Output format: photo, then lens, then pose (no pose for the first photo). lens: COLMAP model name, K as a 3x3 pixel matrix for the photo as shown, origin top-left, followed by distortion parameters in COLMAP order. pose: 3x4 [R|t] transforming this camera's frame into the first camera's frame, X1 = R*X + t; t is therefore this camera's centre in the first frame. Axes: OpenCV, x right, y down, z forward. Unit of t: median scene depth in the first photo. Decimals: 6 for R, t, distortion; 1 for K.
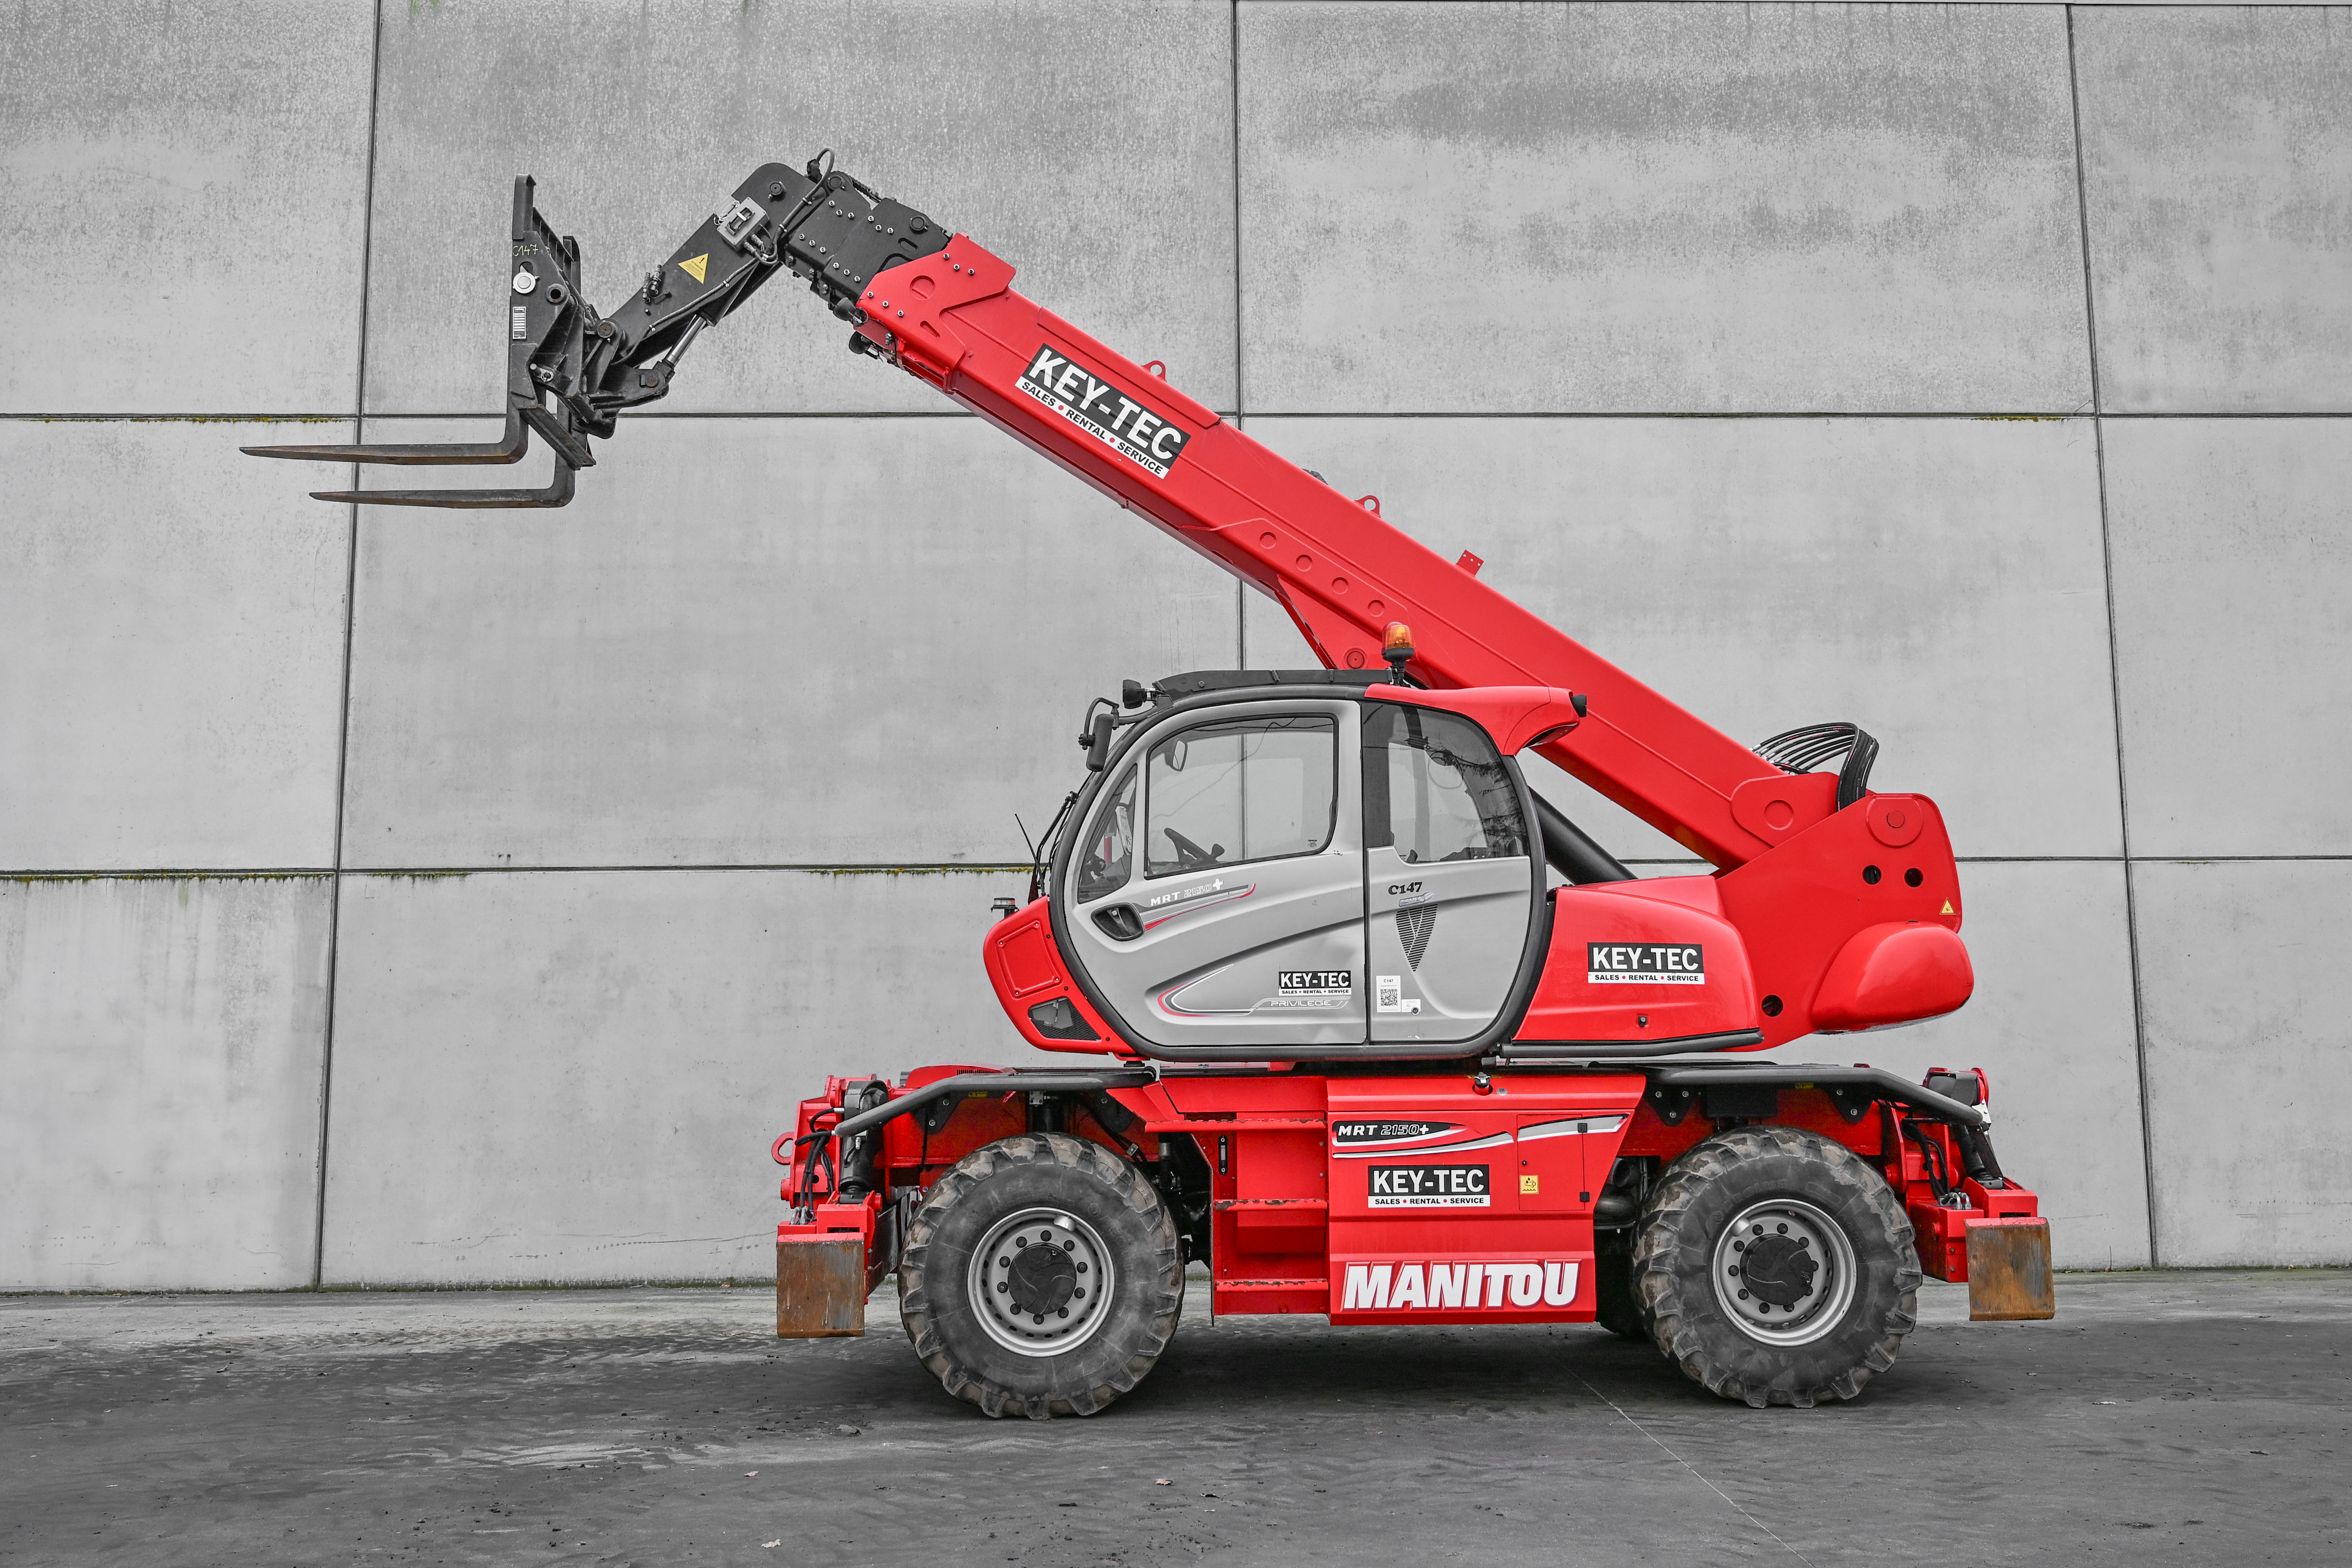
lens RADIAL K [[2292.3, 0, 1240.0], [0, 2292.3, 724.9], [0, 0, 1]] dist [-0.008056, 0.013182]
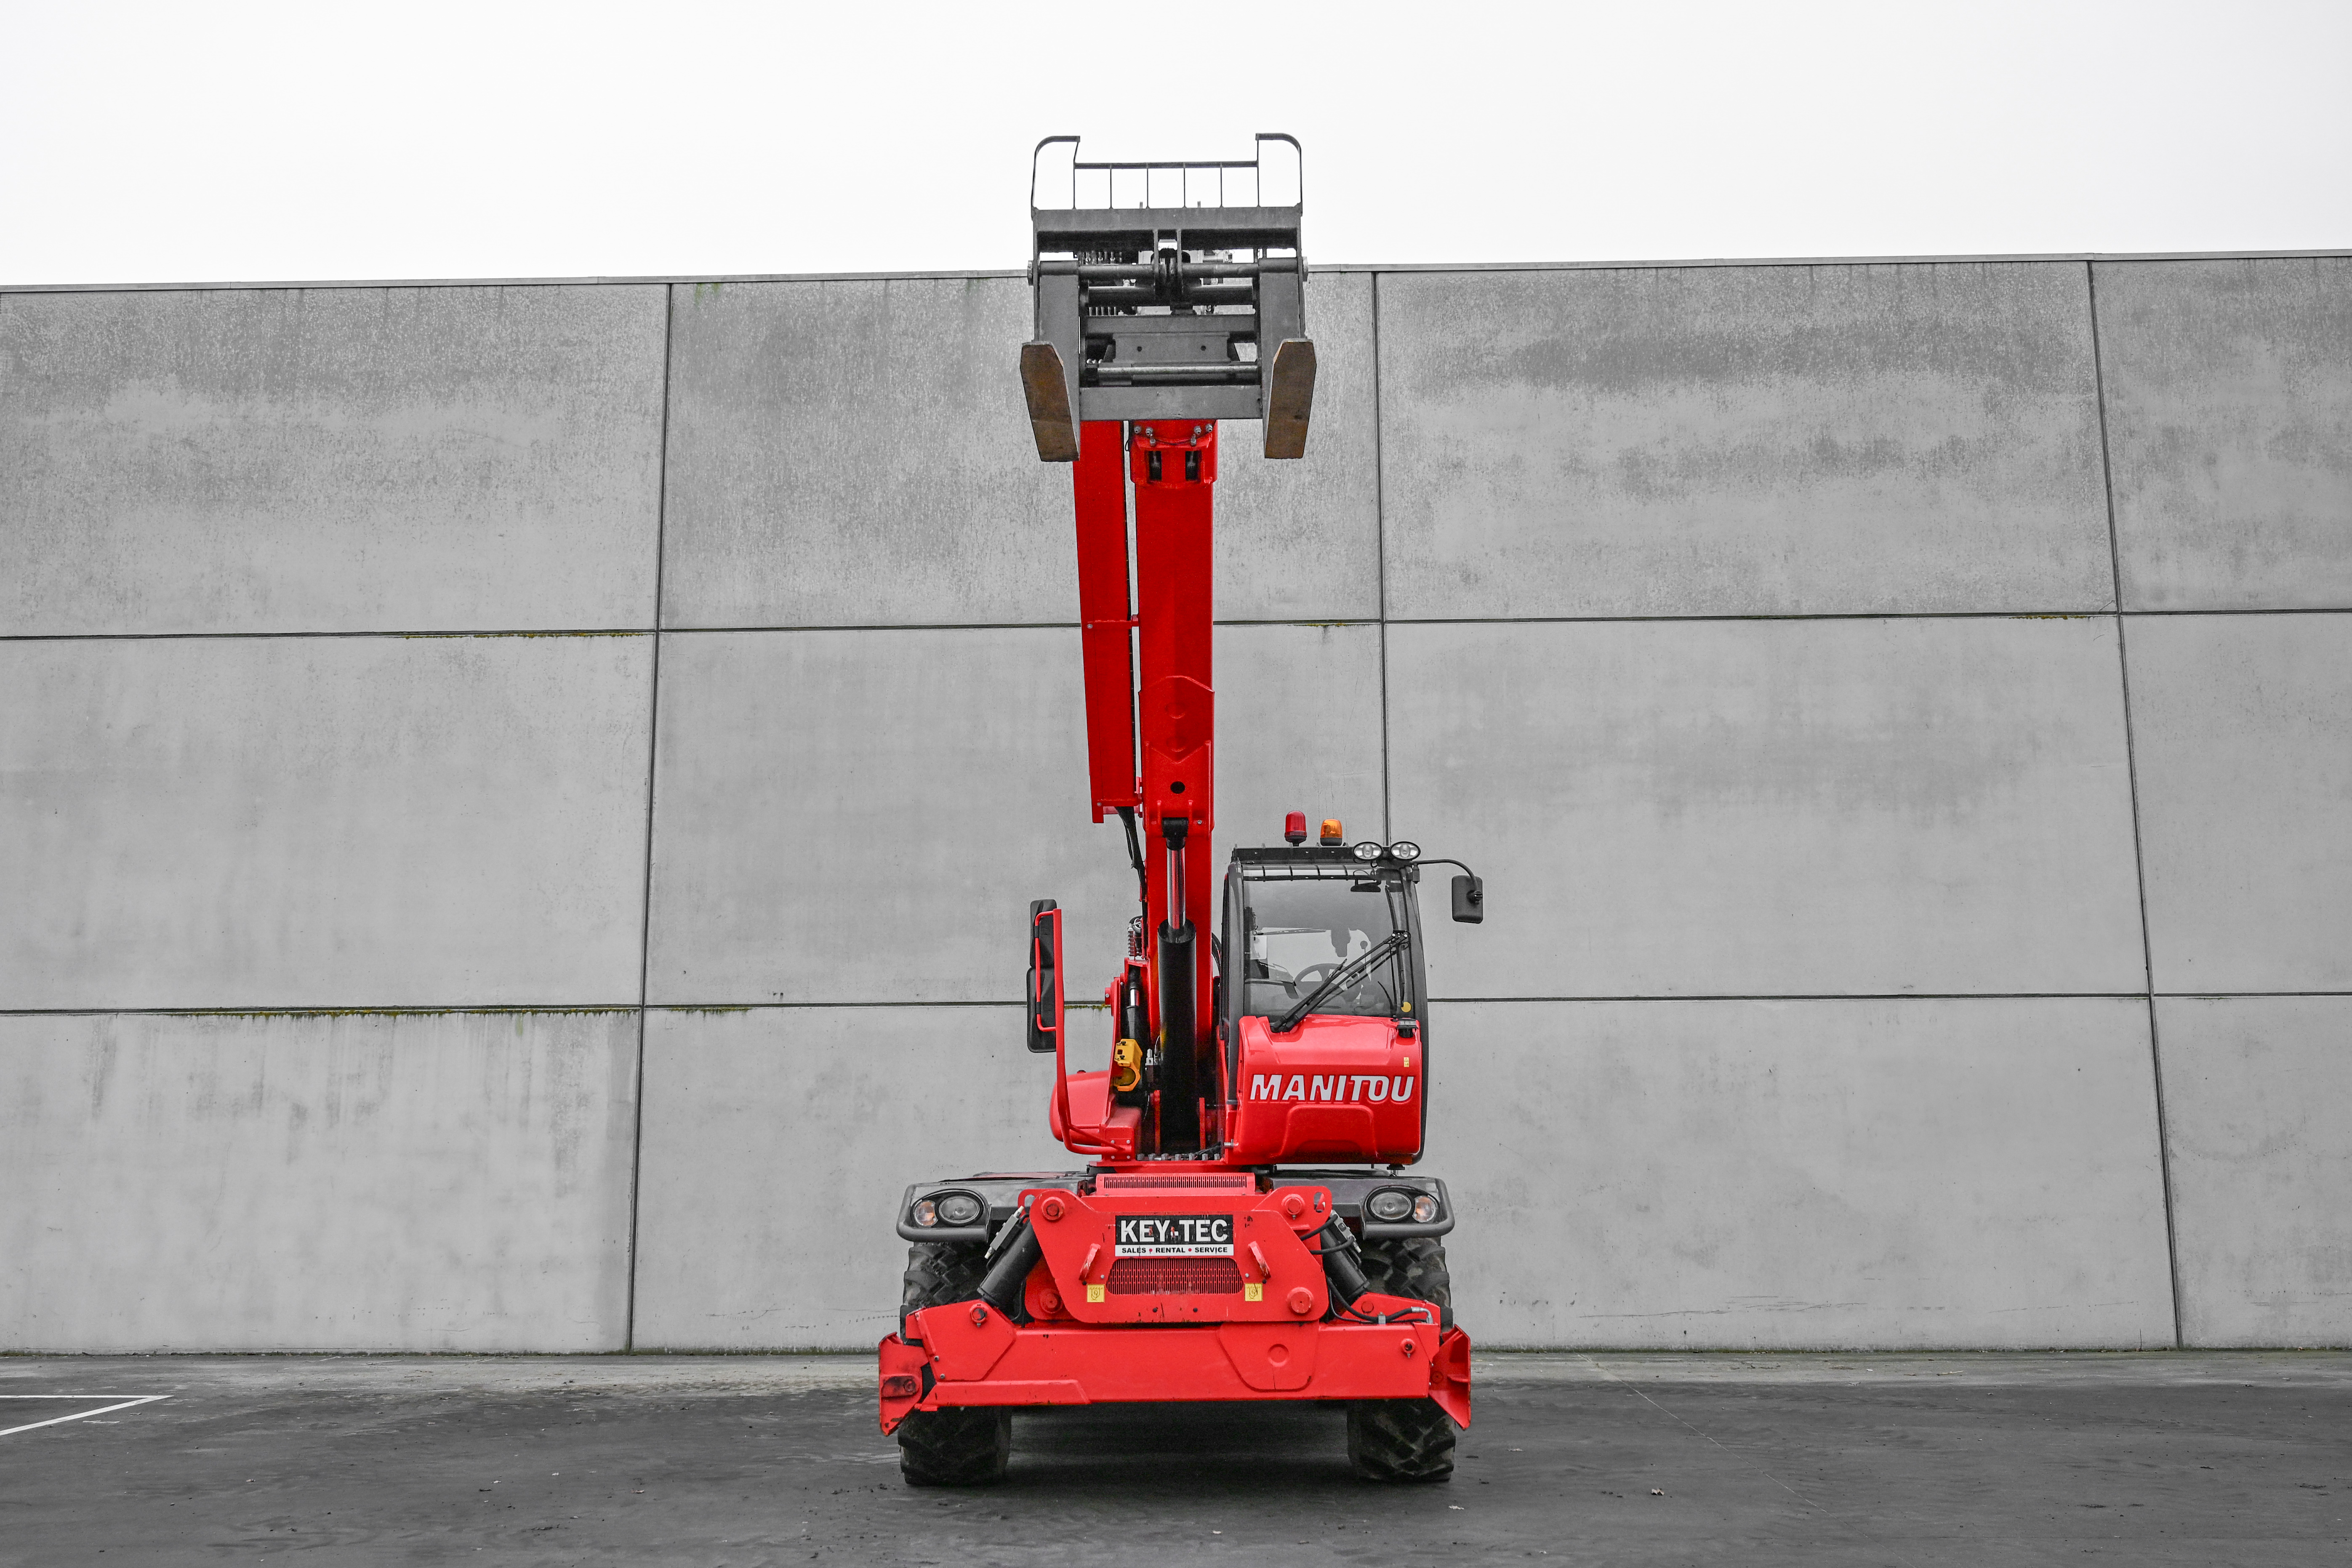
lens RADIAL K [[2288.4, 0, 1199.0], [0, 2288.4, 752.8], [0, 0, 1]] dist [-0.003720, 0.002577]
pose [[0.998286, -0.006663, -0.058137, -0.026606], [0.004518, 0.999307, -0.036957, -0.023379], [0.058343, 0.036631, 0.997624, -0.189006]]
